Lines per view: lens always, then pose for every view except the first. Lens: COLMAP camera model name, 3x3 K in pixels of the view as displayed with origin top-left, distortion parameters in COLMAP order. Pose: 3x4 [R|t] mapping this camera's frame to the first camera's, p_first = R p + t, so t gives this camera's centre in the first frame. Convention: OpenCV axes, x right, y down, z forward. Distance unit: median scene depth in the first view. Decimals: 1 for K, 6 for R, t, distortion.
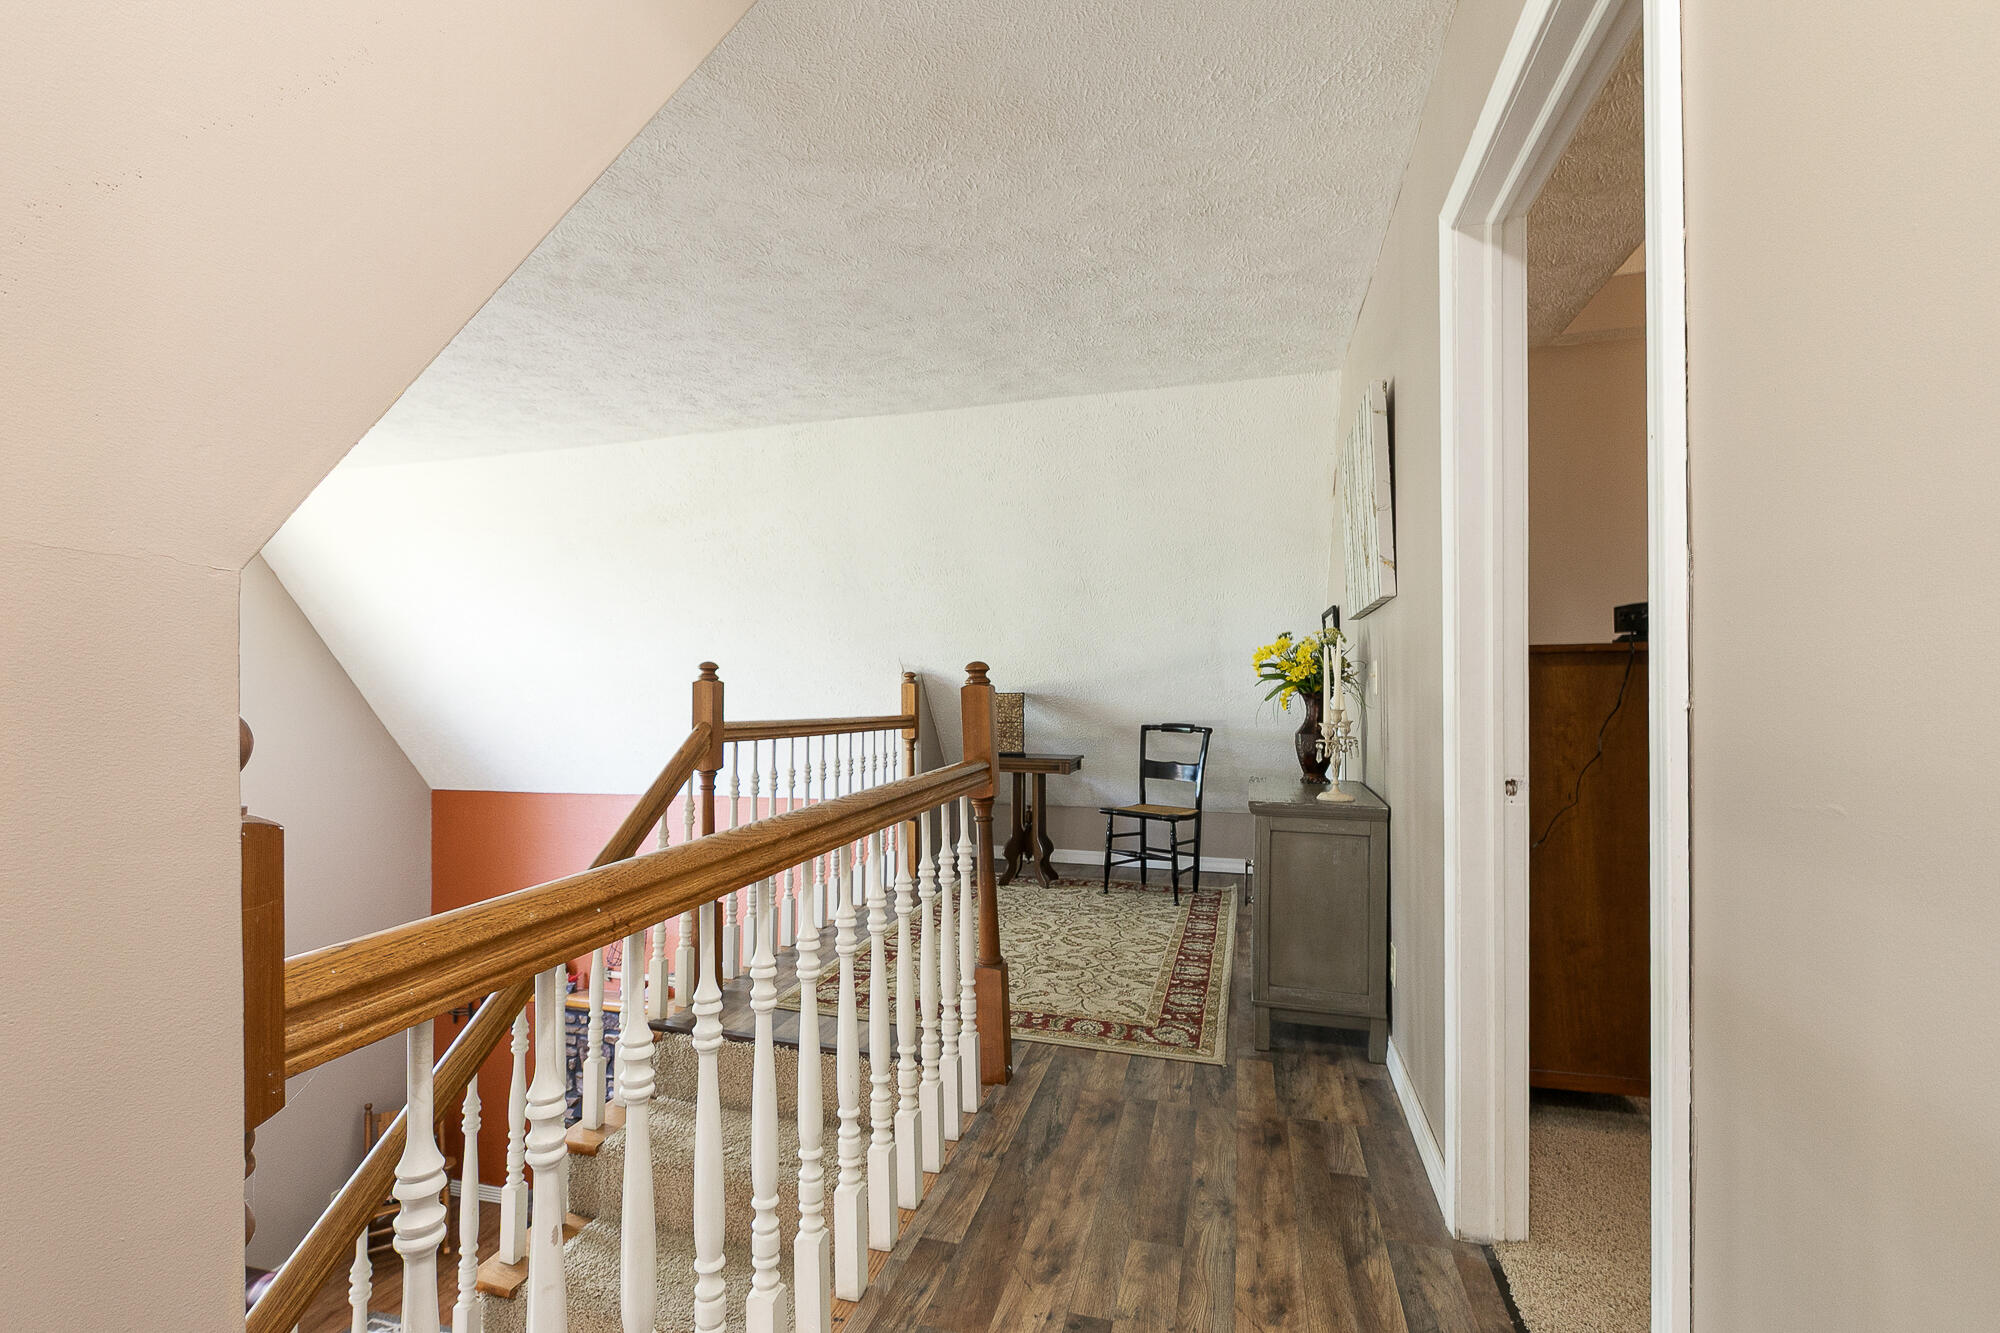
lens RADIAL K [[922.9, 0, 997.5], [0, 922.9, 681.4], [0, 0, 1]] dist [0.001974, -0.002069]
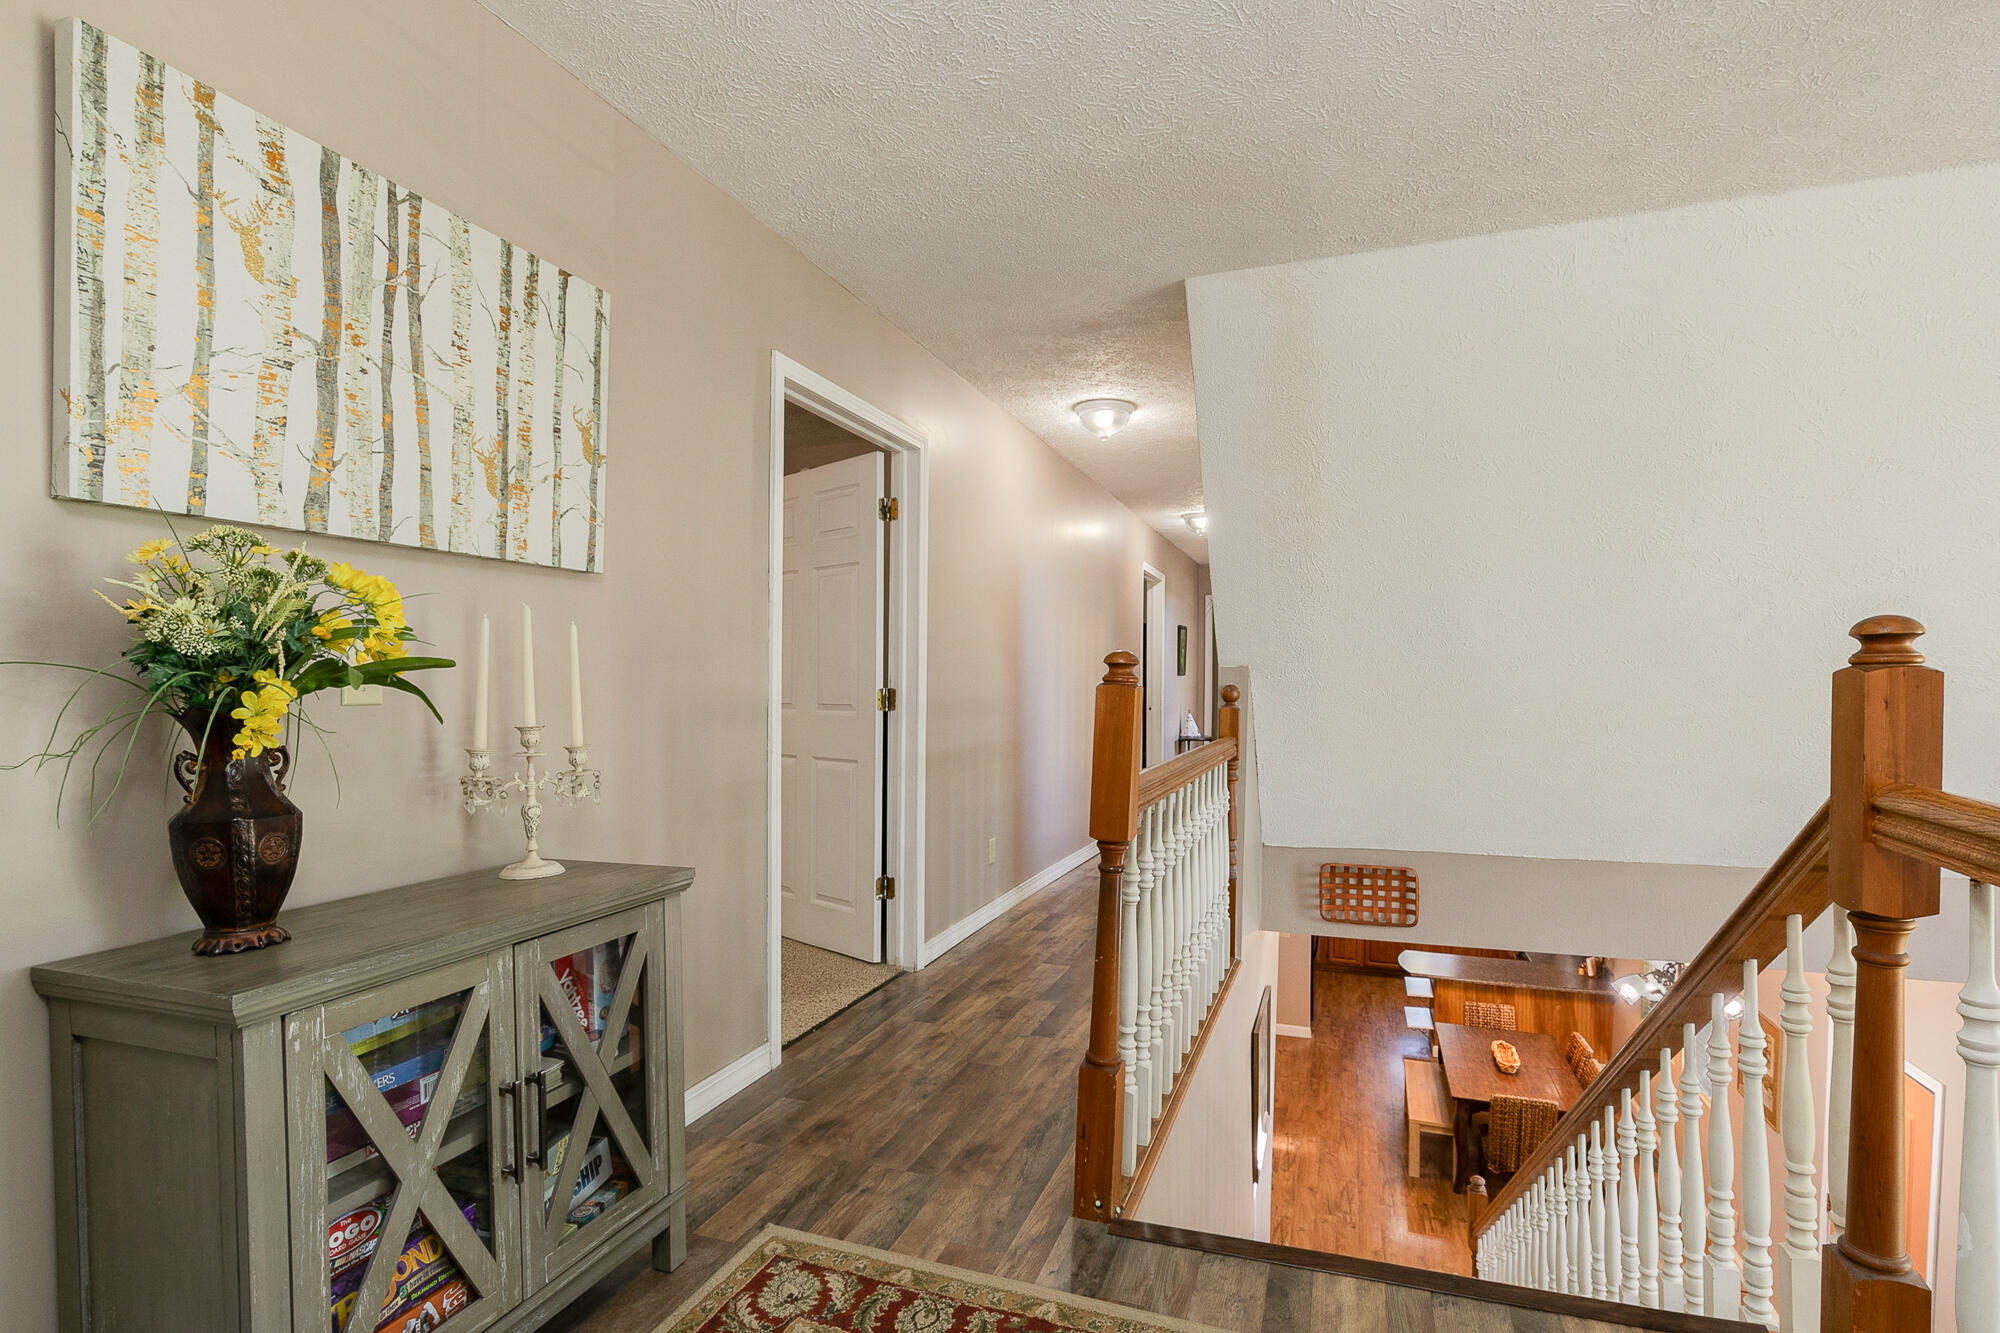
lens RADIAL K [[960.3, 0, 1009.1], [0, 960.3, 677.1], [0, 0, 1]] dist [0.012235, -0.001992]
pose [[-0.996106, 0.004926, 0.088031, -0.002596], [0.003761, 0.999903, -0.013396, 0.008172], [-0.088089, -0.013013, -0.996028, 1.631159]]
